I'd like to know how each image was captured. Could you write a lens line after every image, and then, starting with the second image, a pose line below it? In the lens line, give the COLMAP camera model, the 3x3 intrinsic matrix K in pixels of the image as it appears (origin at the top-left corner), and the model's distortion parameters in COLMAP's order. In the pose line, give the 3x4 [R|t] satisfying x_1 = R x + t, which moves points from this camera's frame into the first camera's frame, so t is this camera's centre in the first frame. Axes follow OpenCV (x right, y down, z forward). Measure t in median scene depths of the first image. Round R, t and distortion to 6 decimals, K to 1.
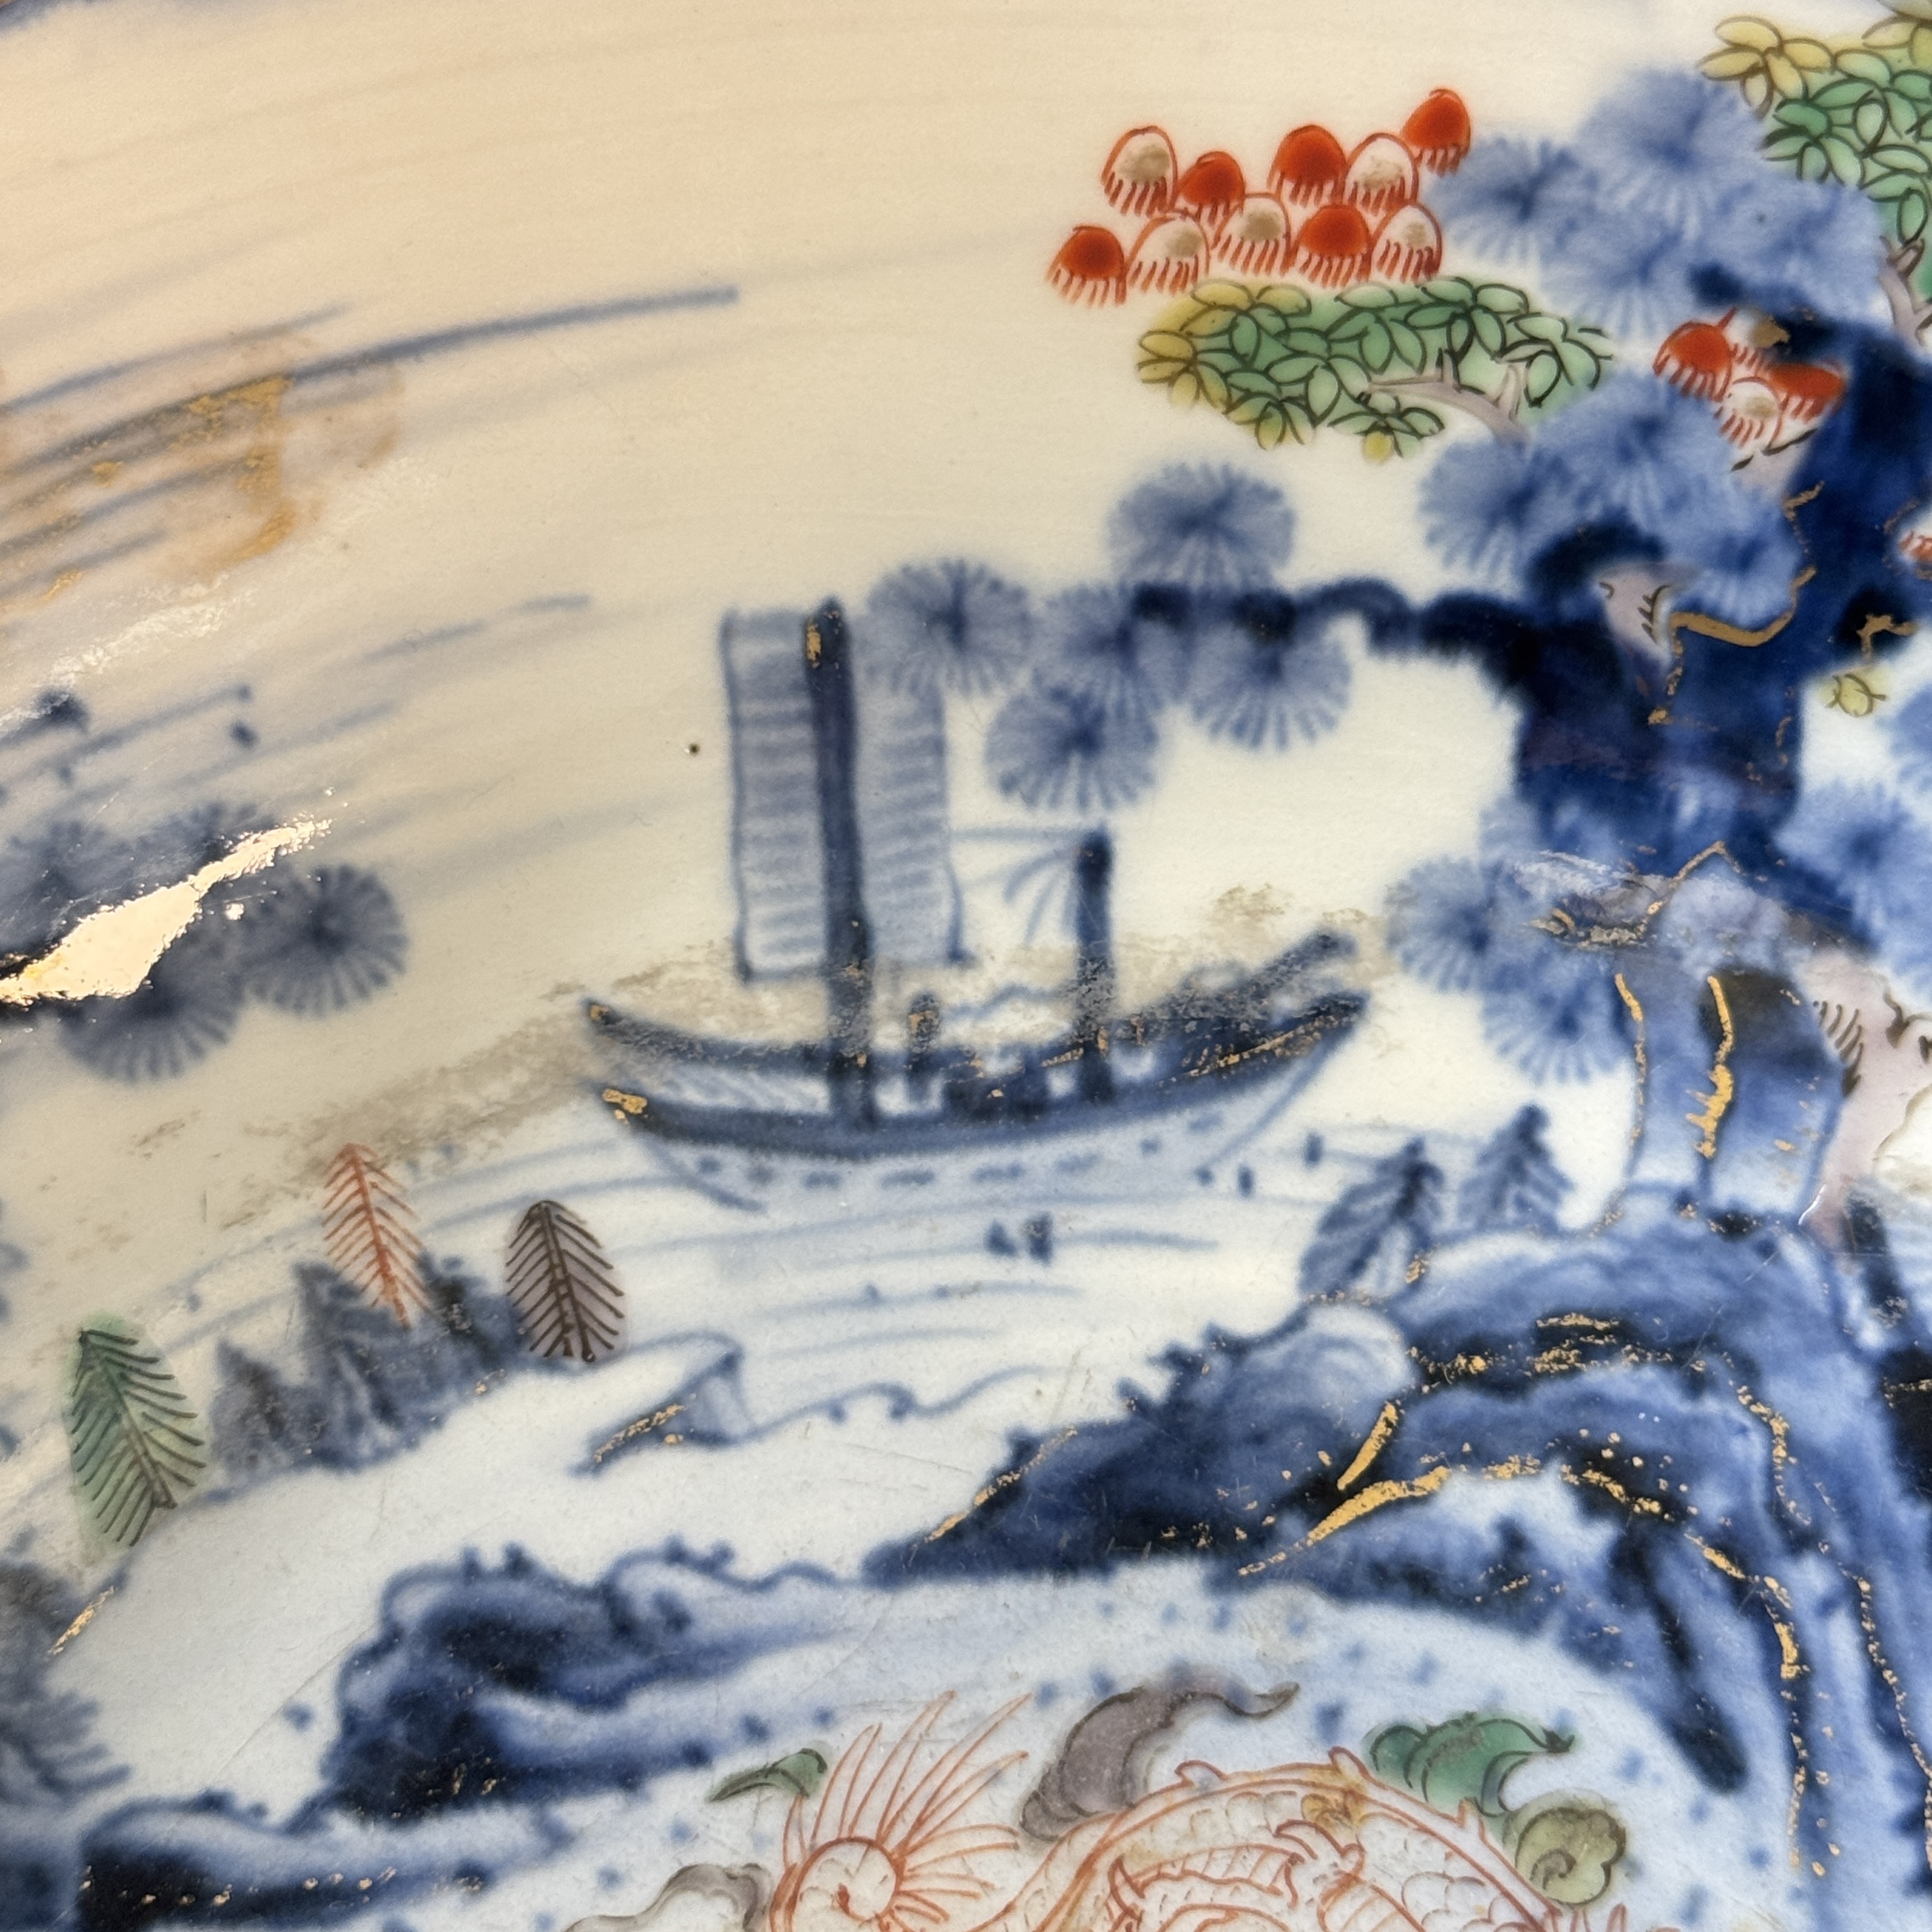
lens RADIAL K [[4149.7, 0, 1018.4], [0, 4149.7, 993.5], [0, 0, 1]] dist [0.138475, 0.000000]
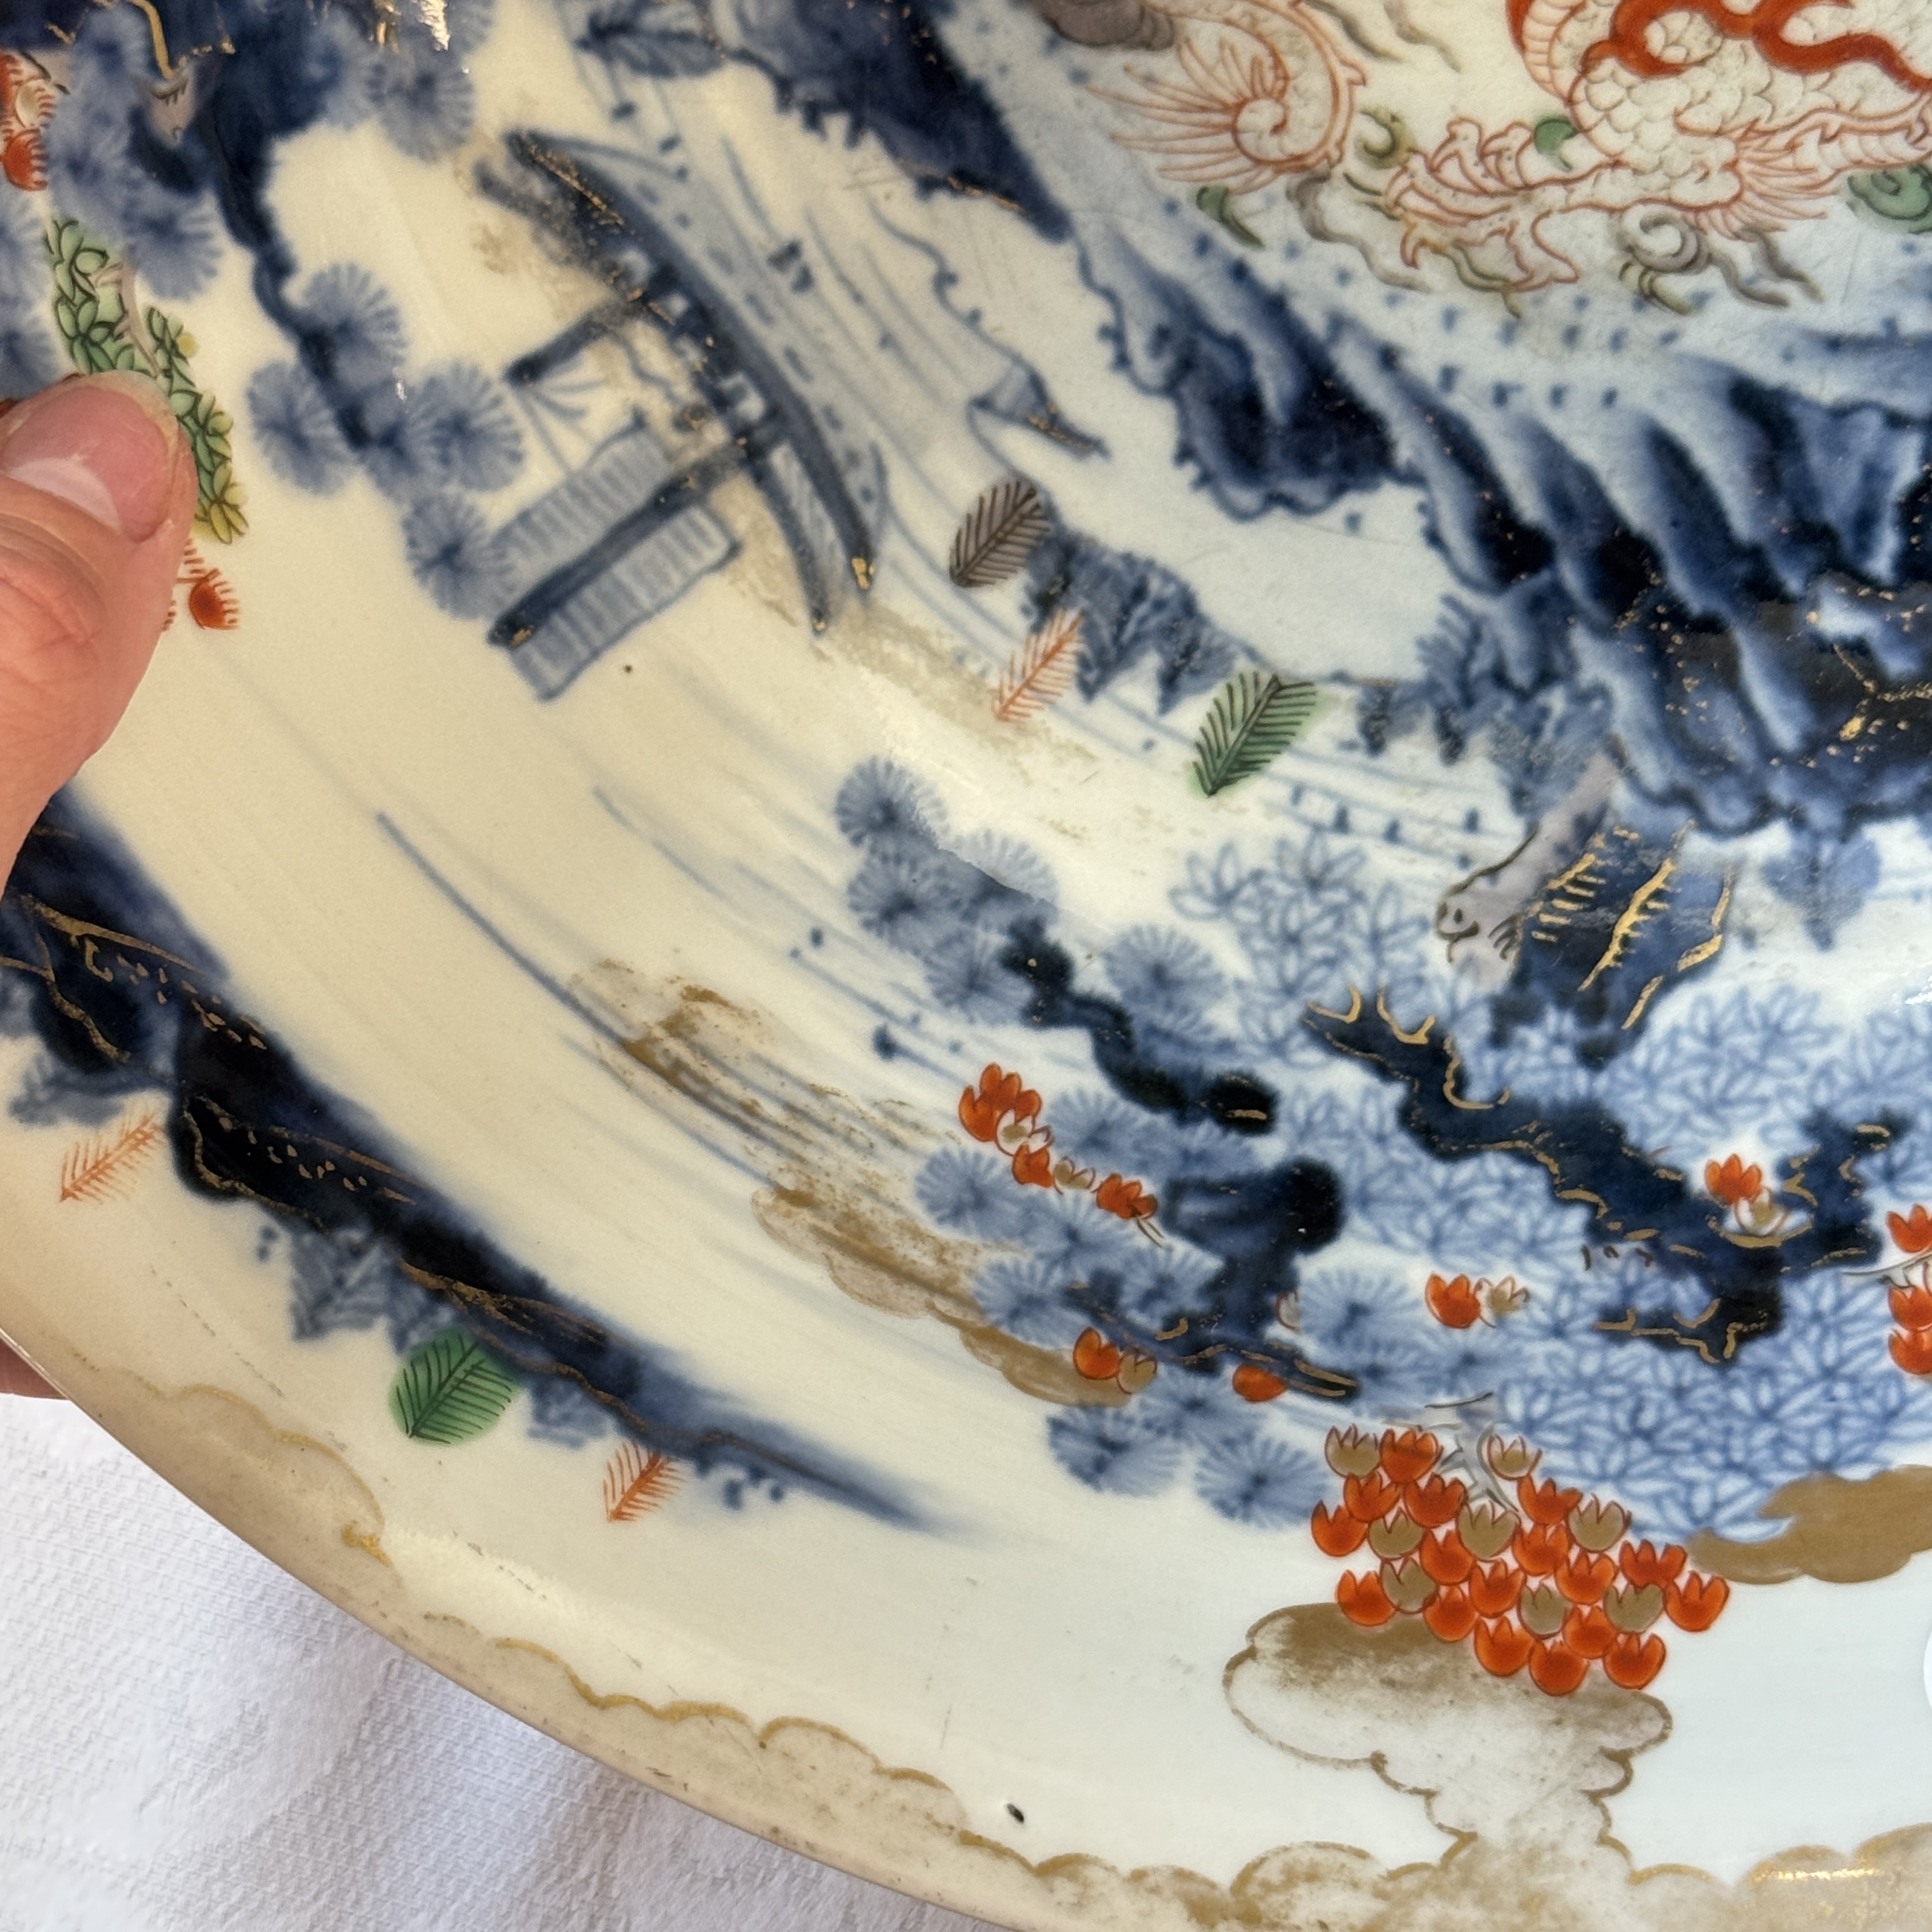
lens RADIAL K [[4187.9, 0, 949.6], [0, 4187.9, 943.1], [0, 0, 1]] dist [0.126366, 0.000000]
pose [[-0.504520, -0.823732, -0.258699, 0.152906], [0.795523, -0.559951, 0.231514, -0.351163], [-0.335564, -0.088998, 0.937804, -0.330192]]
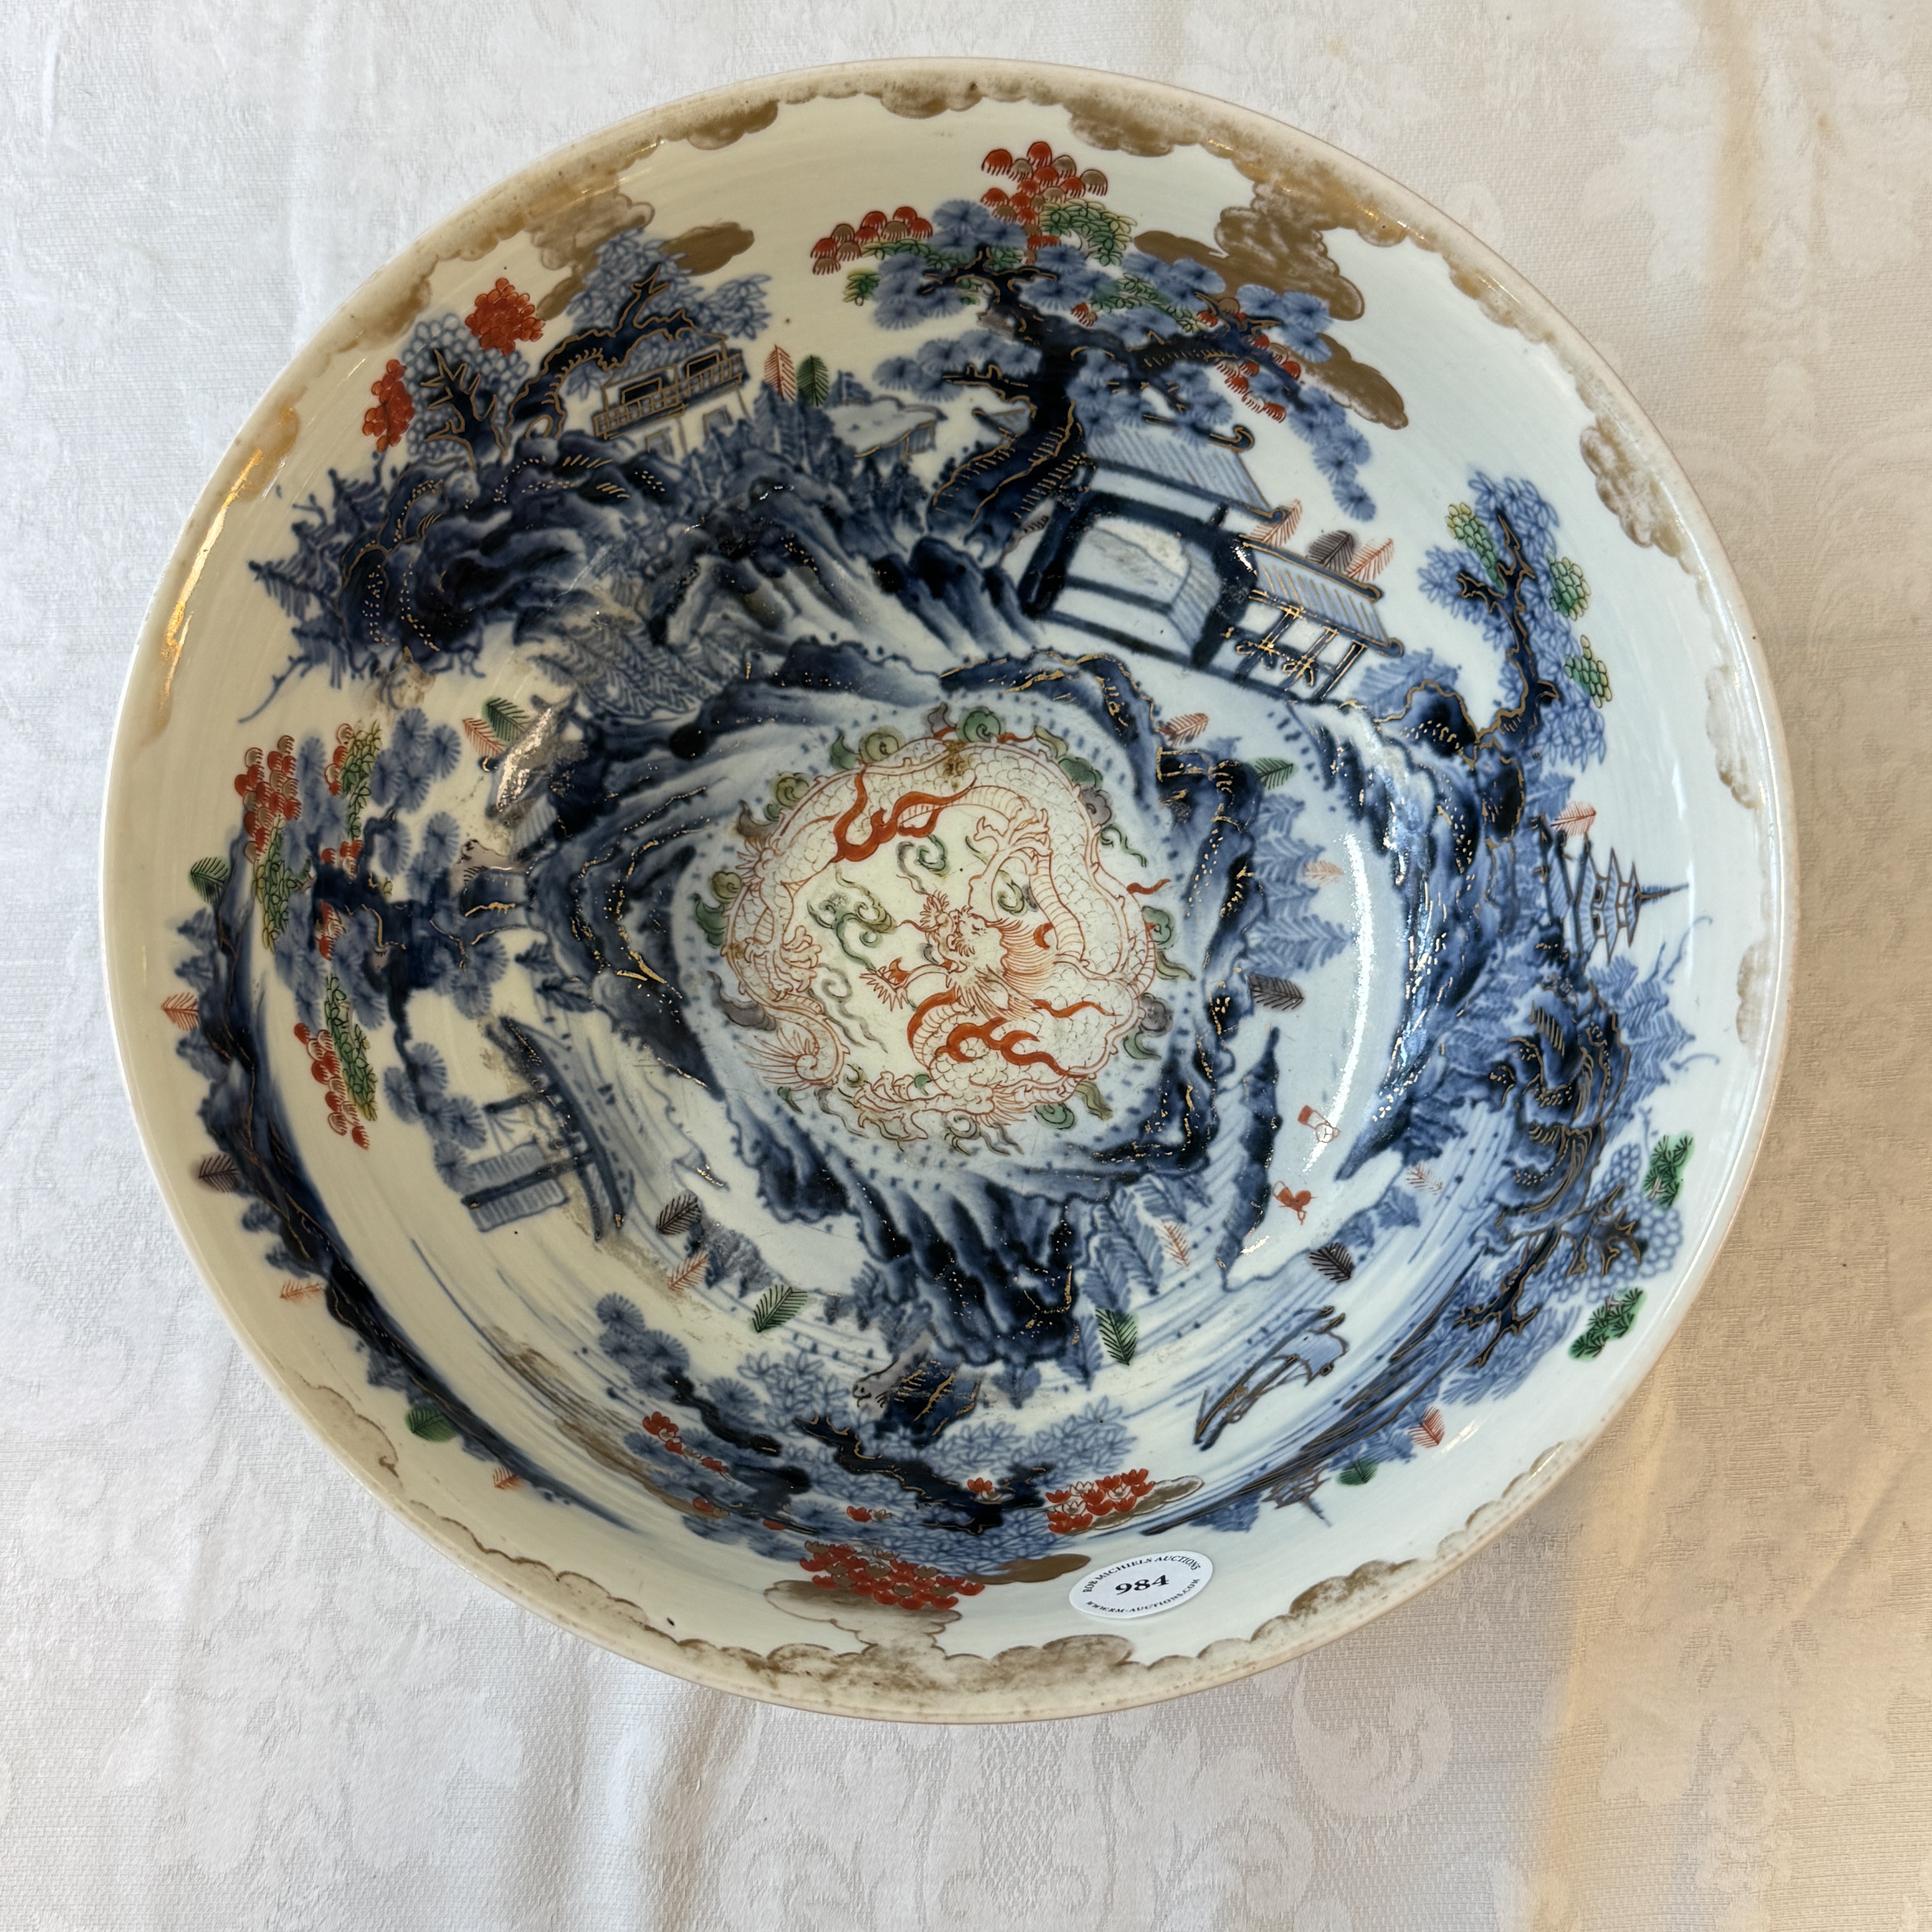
lens RADIAL K [[2371.7, 0, 956.8], [0, 2371.7, 956.4], [0, 0, 1]] dist [0.146456, 0.000000]
pose [[-0.396150, -0.907607, 0.138974, -0.275940], [0.736194, -0.223519, 0.638794, -0.931217], [-0.548711, 0.355370, 0.756722, -0.610629]]
